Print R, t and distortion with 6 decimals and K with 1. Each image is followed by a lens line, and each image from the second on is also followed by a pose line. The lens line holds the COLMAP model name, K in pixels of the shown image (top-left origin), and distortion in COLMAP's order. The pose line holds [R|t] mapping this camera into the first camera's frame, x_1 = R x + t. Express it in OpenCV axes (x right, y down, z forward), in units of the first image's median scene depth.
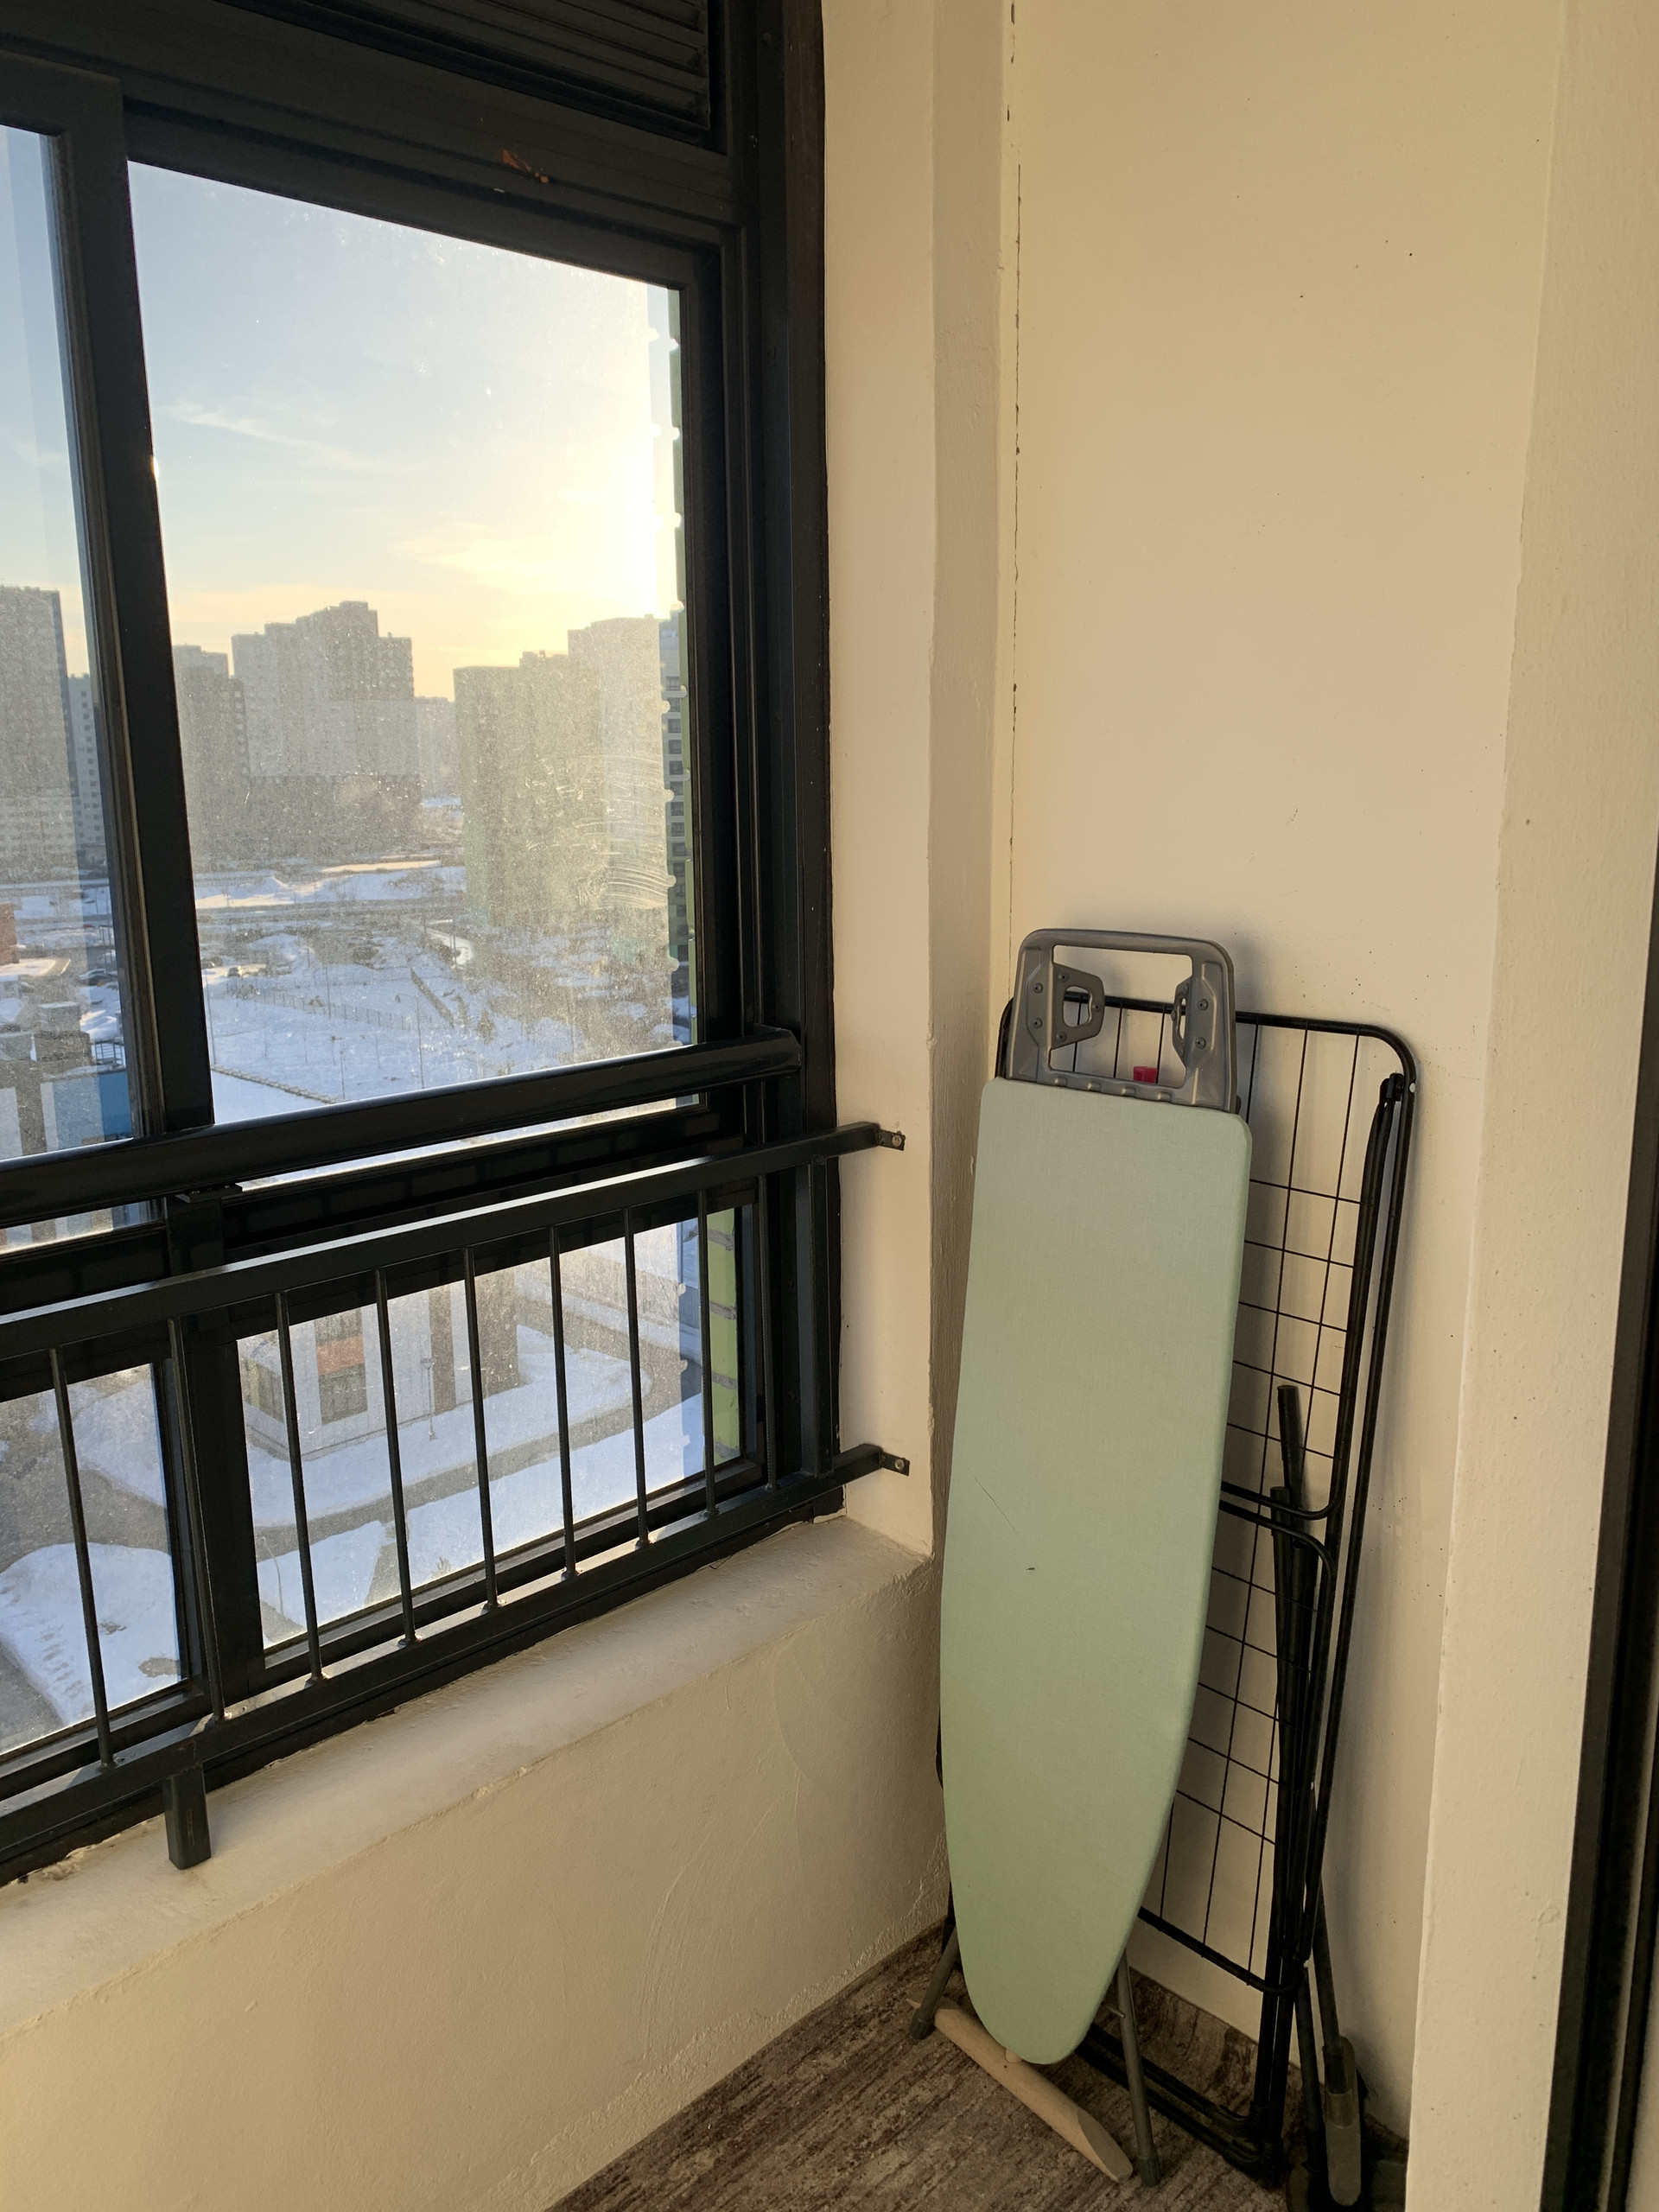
lens RADIAL K [[1708.1, 0, 829.5], [0, 1708.1, 1108.2], [0, 0, 1]] dist [0.033573, -0.036754]
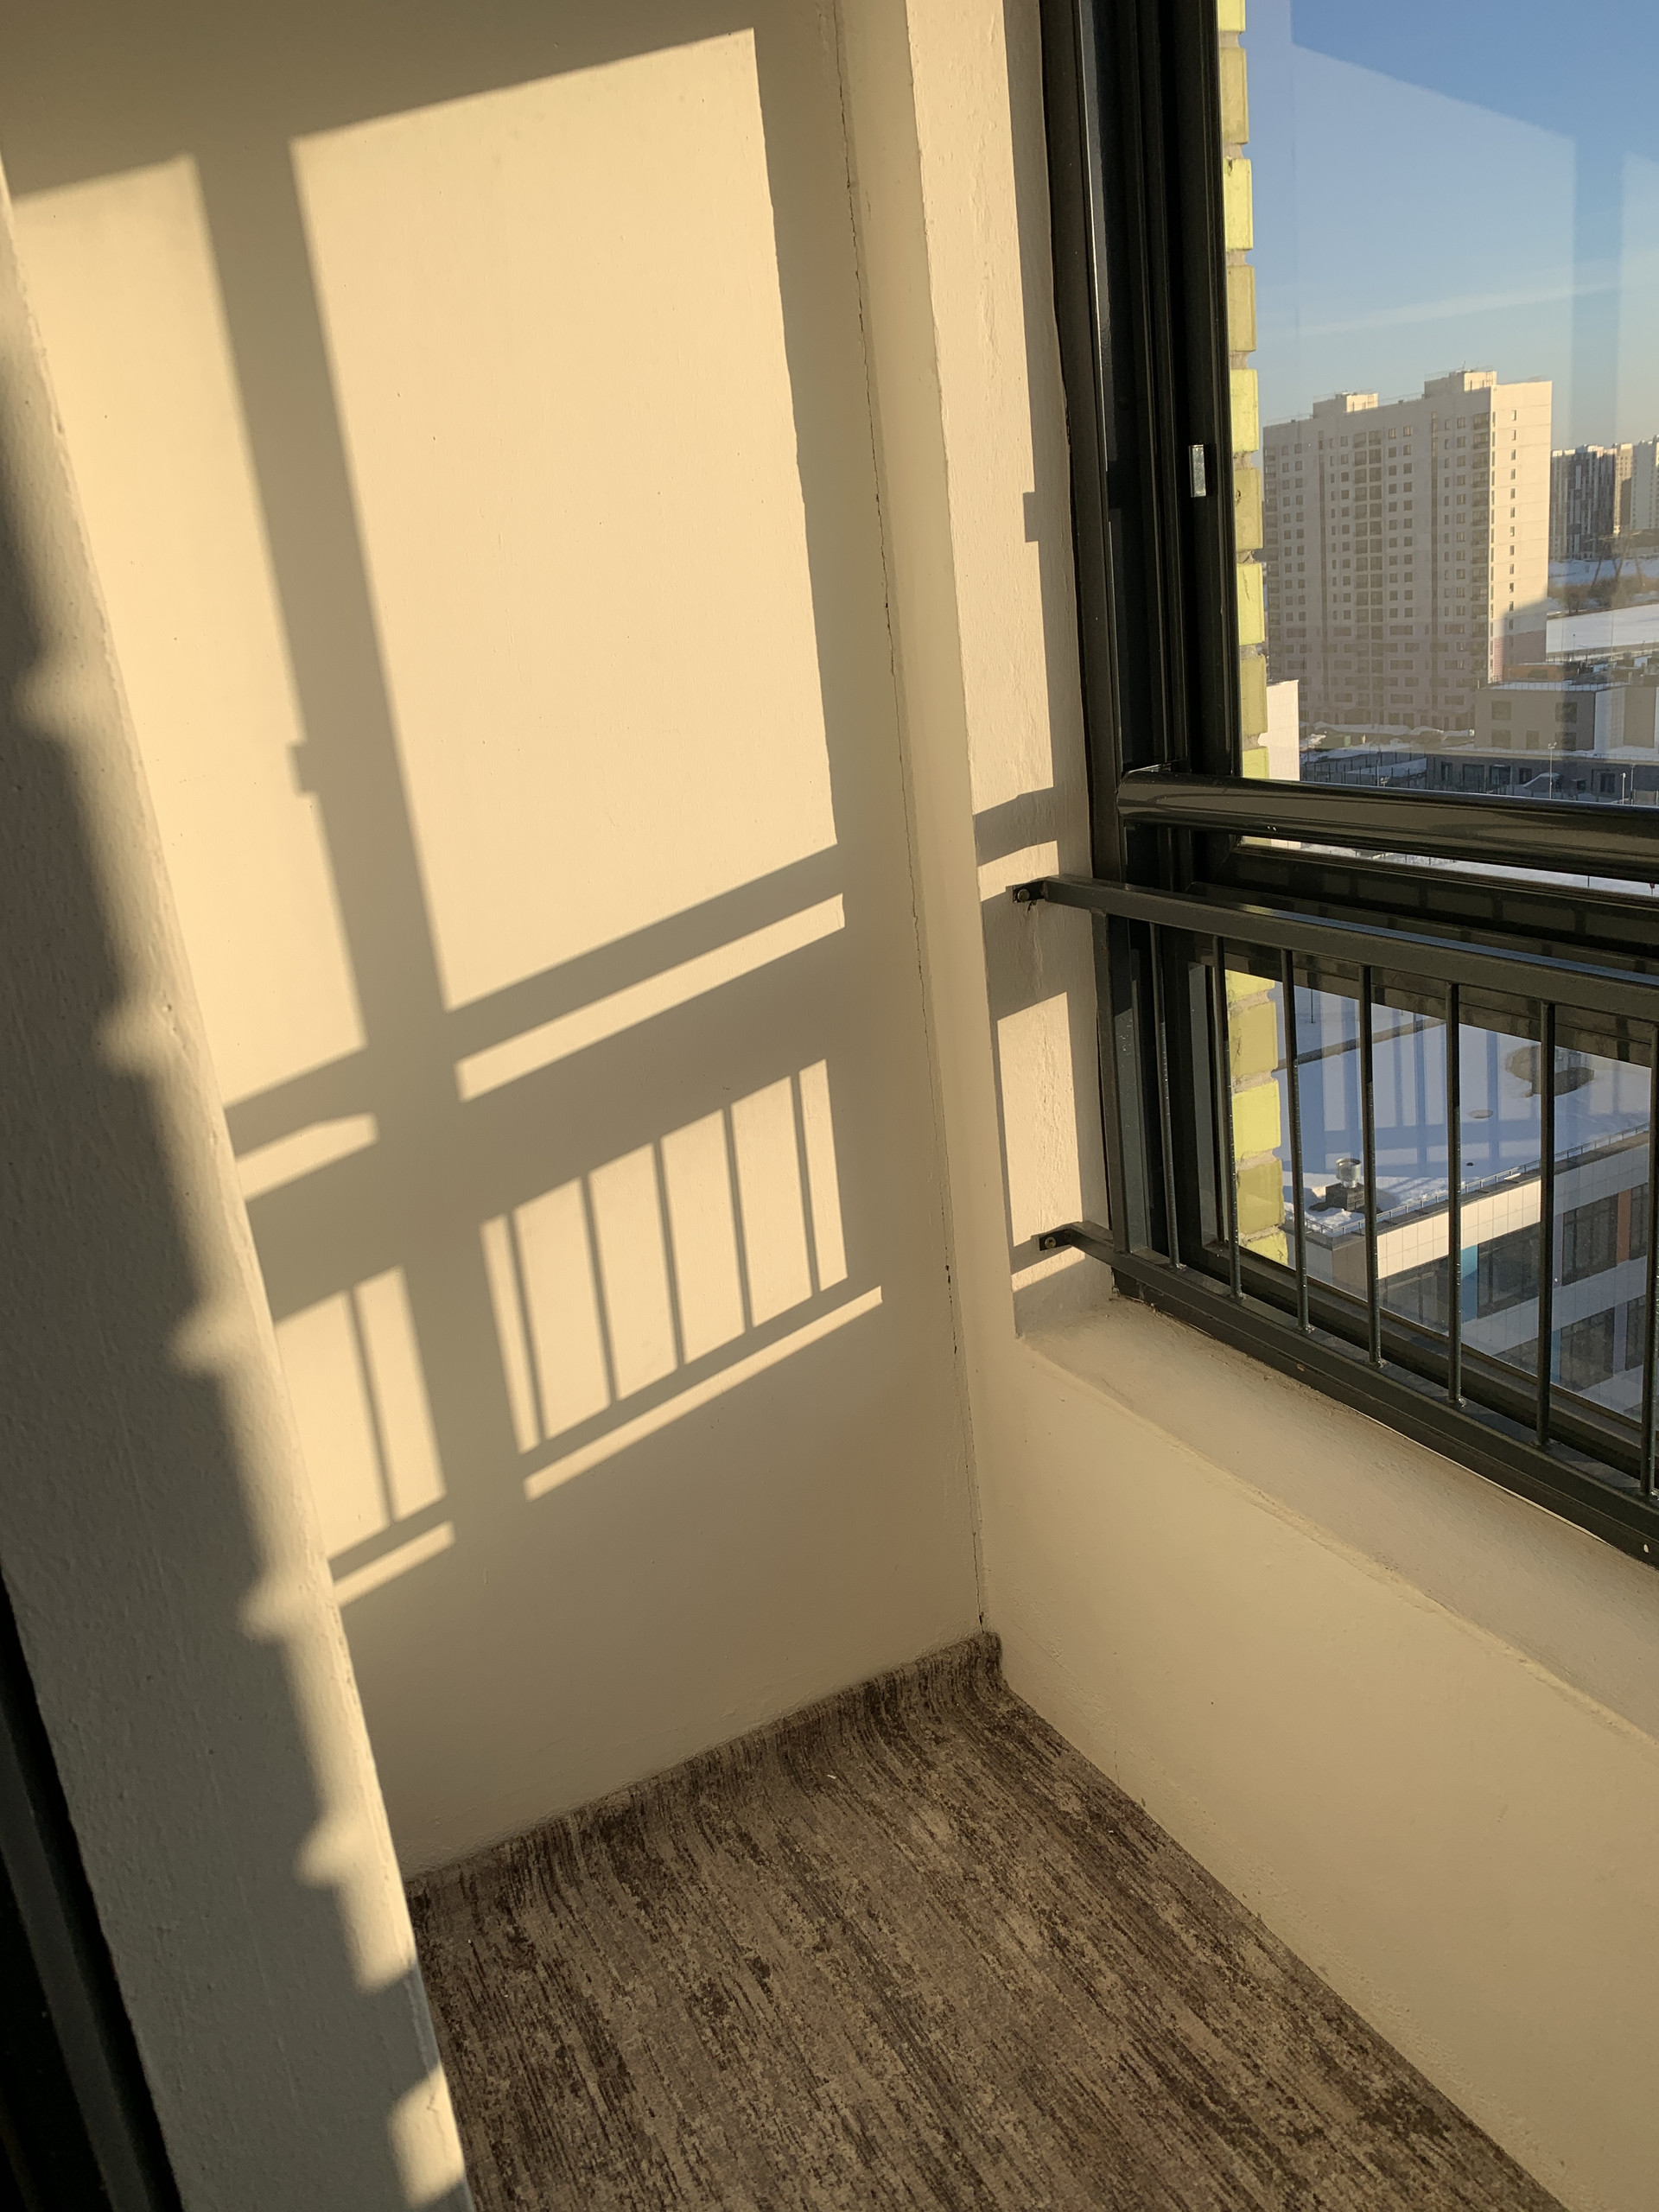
lens RADIAL K [[1708.1, 0, 829.1], [0, 1708.1, 1113.5], [0, 0, 1]] dist [0.033573, -0.036754]
pose [[-0.370996, 0.309122, -0.875674, 0.783034], [-0.075833, 0.929736, 0.360335, -0.167724], [0.925533, 0.200088, -0.321486, 1.104019]]
